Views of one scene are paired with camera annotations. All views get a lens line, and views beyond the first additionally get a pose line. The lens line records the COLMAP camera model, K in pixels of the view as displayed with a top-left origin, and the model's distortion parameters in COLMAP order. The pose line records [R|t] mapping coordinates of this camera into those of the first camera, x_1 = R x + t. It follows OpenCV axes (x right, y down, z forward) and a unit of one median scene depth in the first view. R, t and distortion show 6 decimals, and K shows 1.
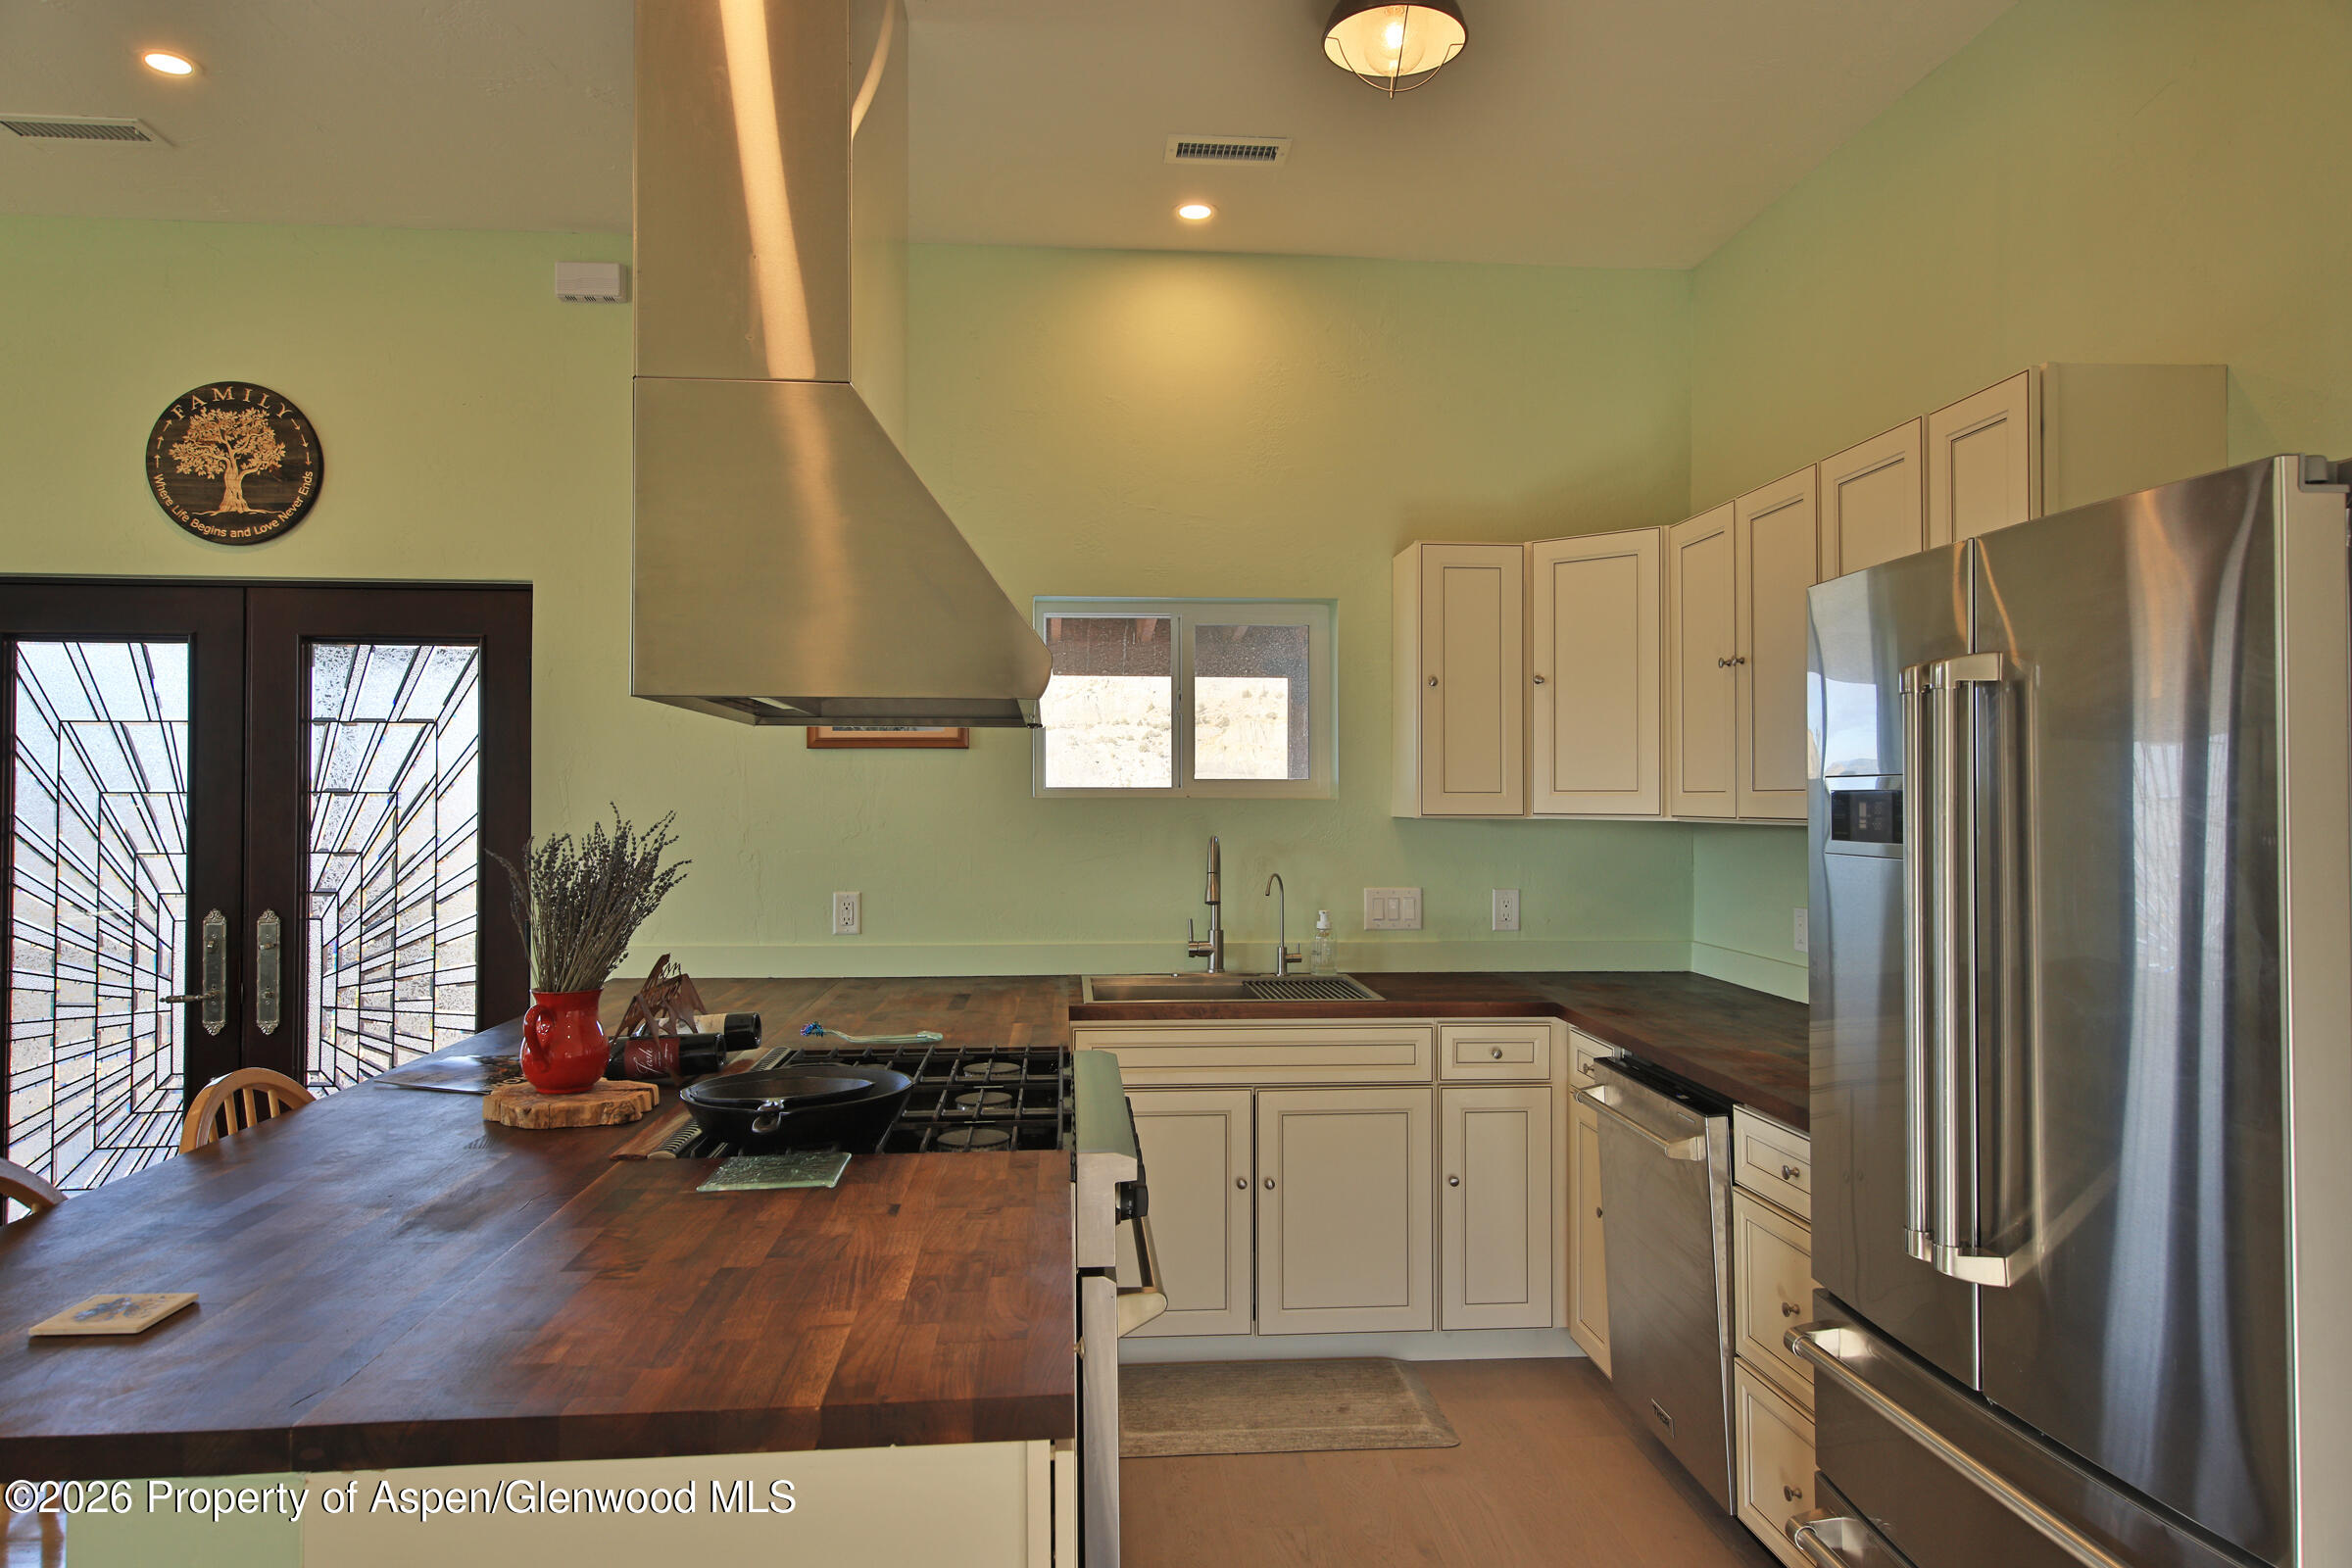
lens RADIAL K [[1567.0, 0, 1176.9], [0, 1567.0, 792.9], [0, 0, 1]] dist [0.020917, -0.005373]
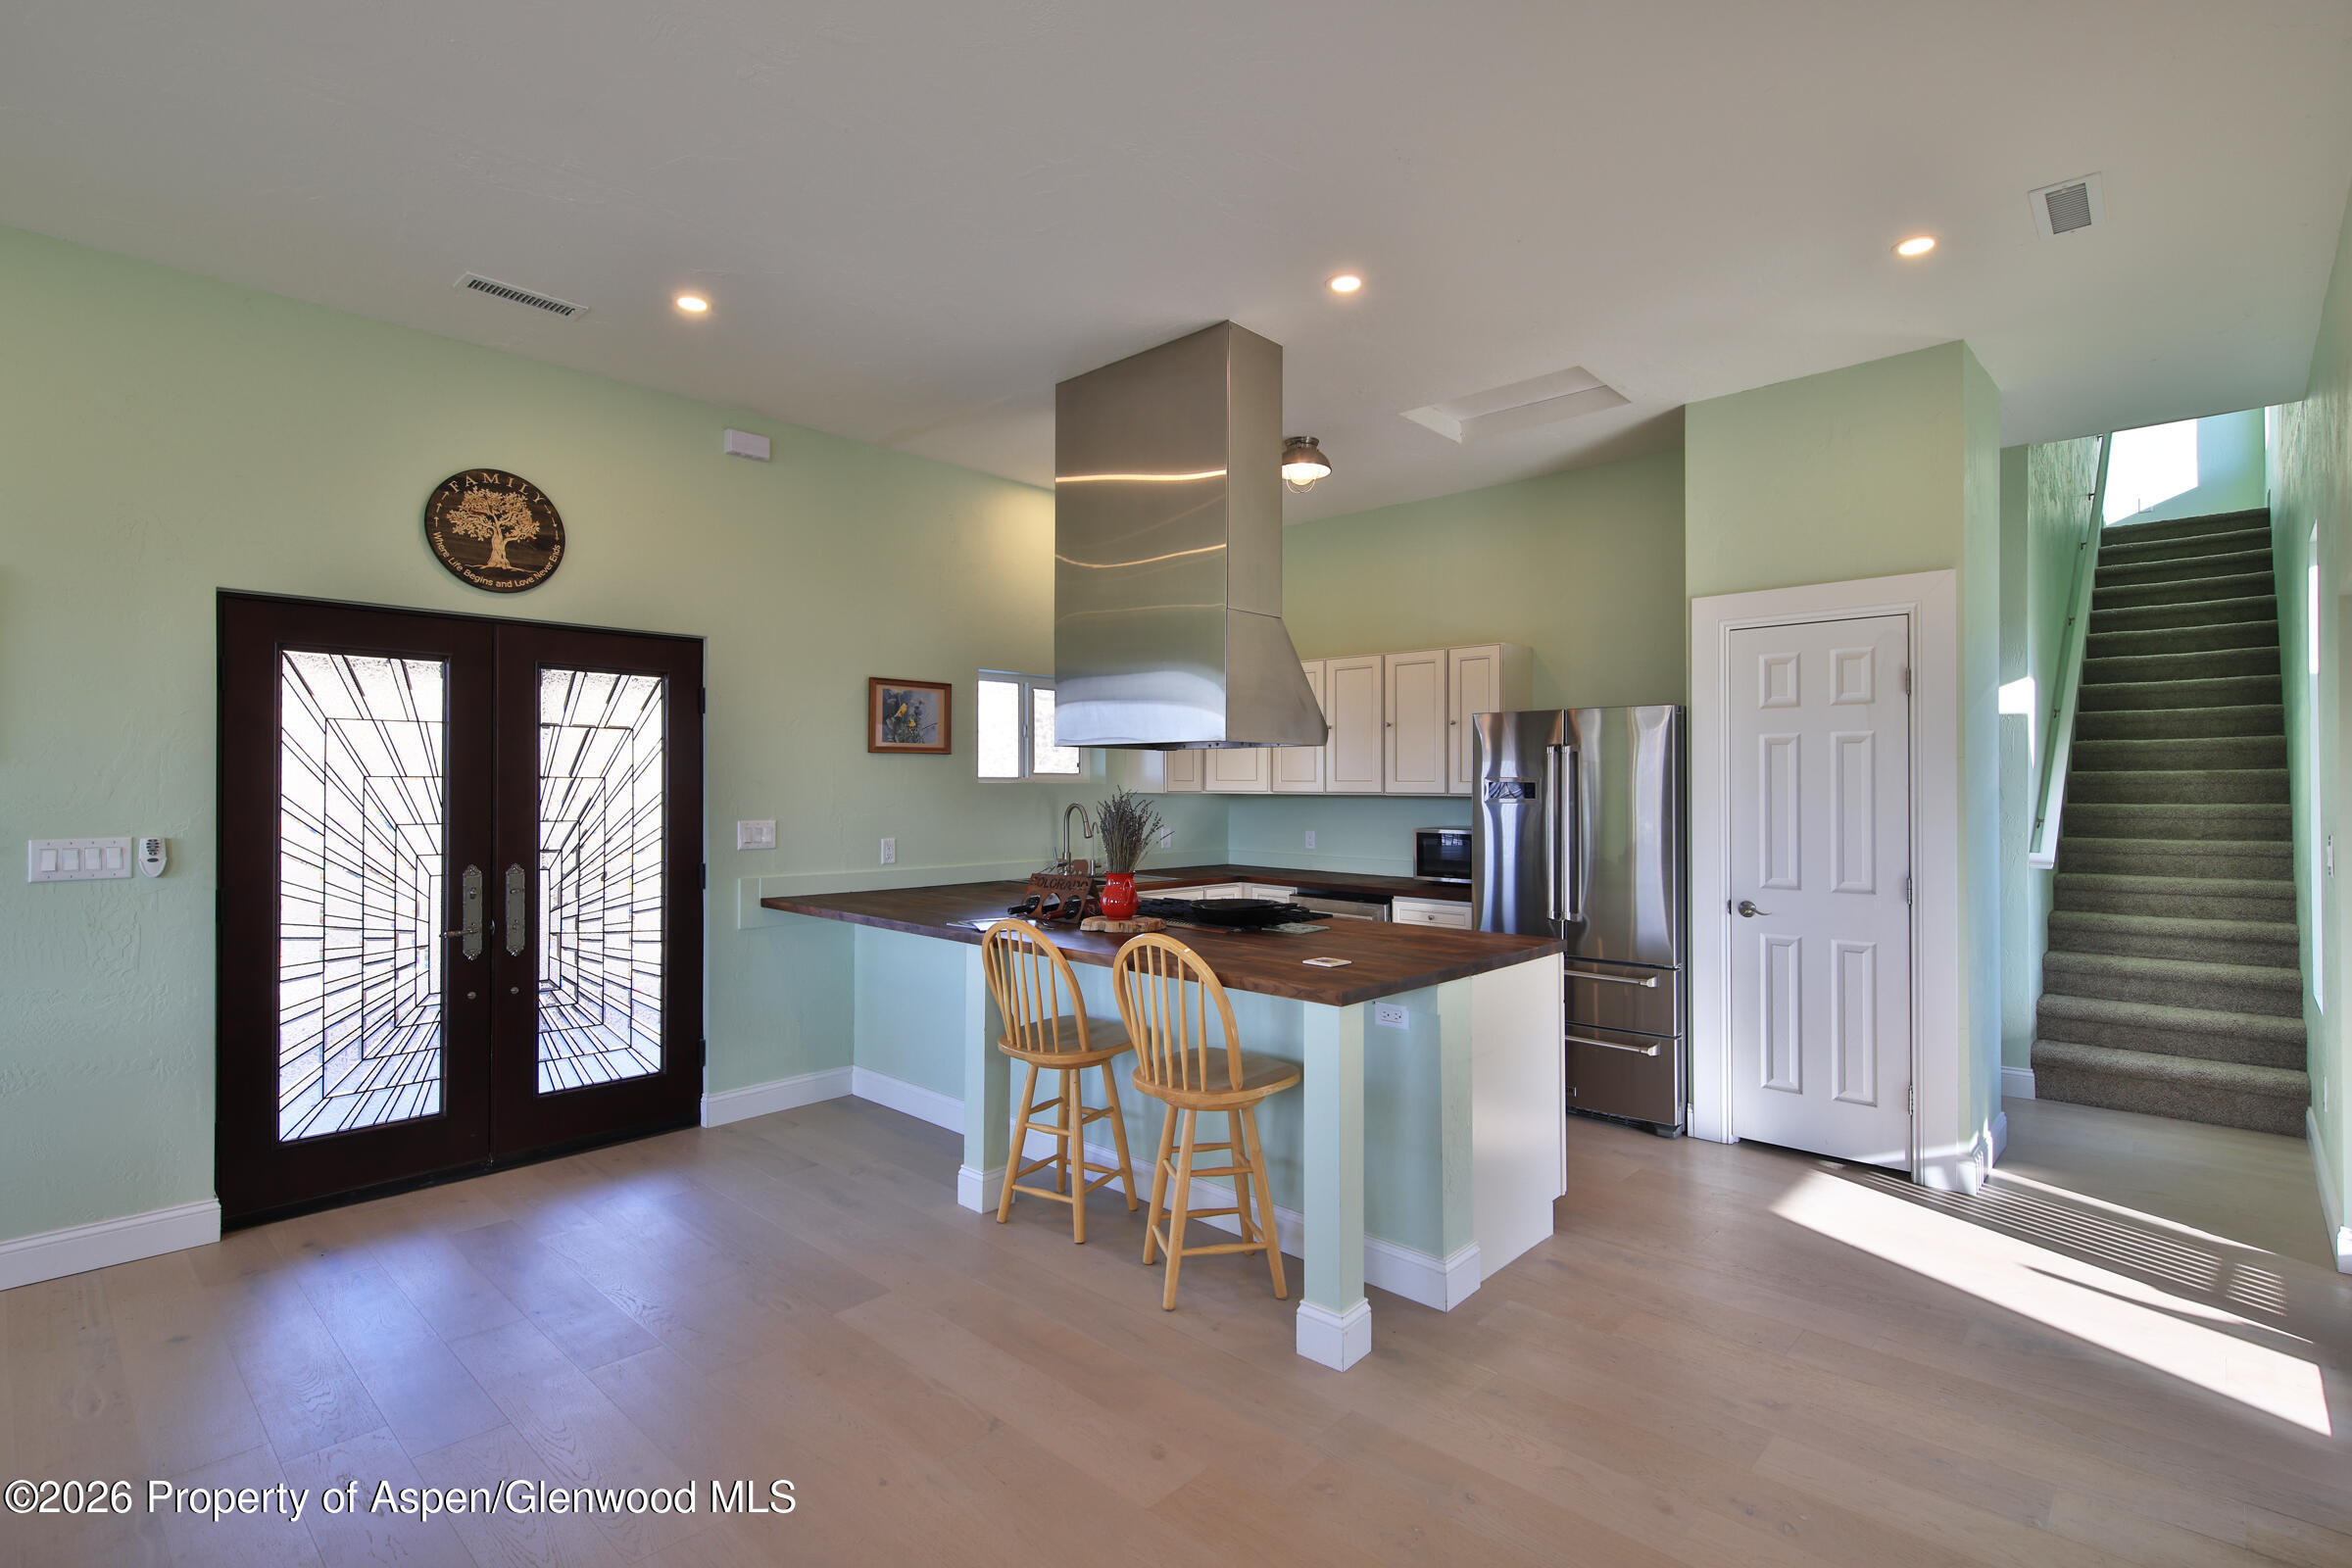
lens RADIAL K [[1127.5, 0, 1178.9], [0, 1127.5, 779.6], [0, 0, 1]] dist [0.010625, -0.000859]
pose [[0.736321, 0.004950, 0.676615, -0.813409], [-0.008373, 0.999963, 0.001797, -0.004642], [-0.676581, -0.006989, 0.736335, -0.098836]]
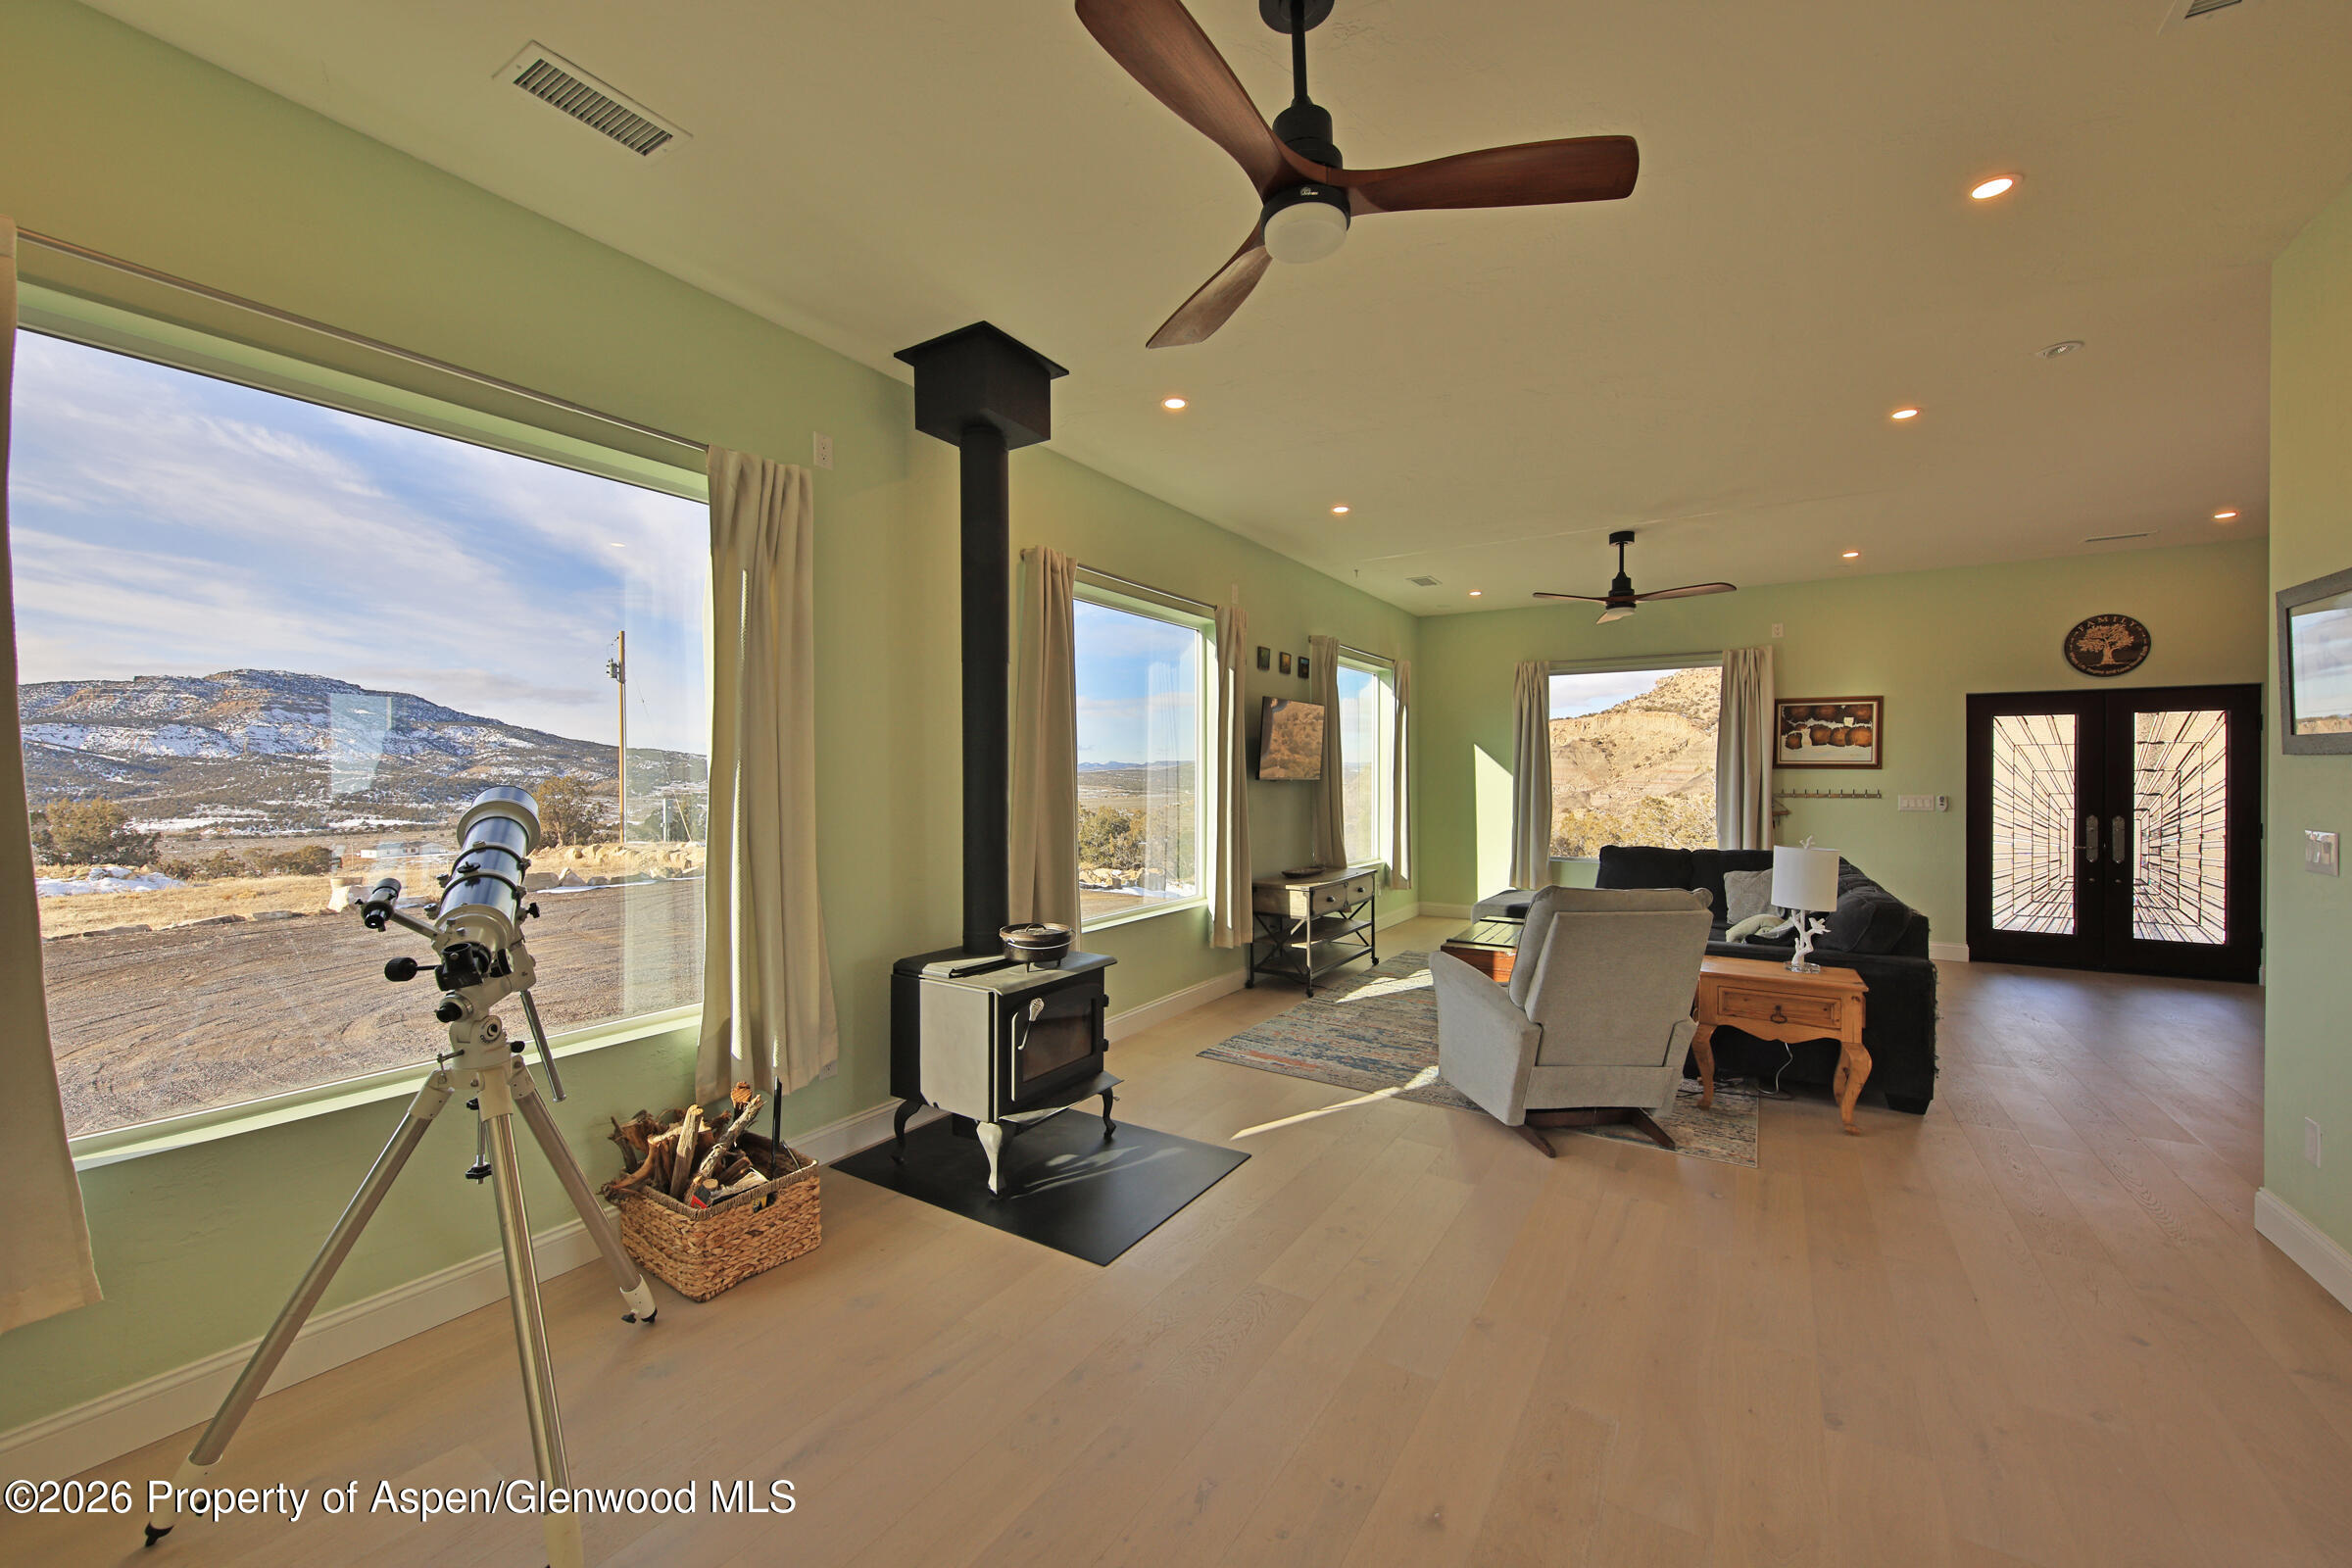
lens RADIAL K [[935.7, 0, 1175.7], [0, 935.7, 774.5], [0, 0, 1]] dist [-0.001134, -0.000319]
pose [[0.811161, 0.001436, -0.584821, -0.936020], [0.014228, 0.999653, 0.022189, -0.050451], [0.584650, -0.026320, 0.810859, -1.159887]]
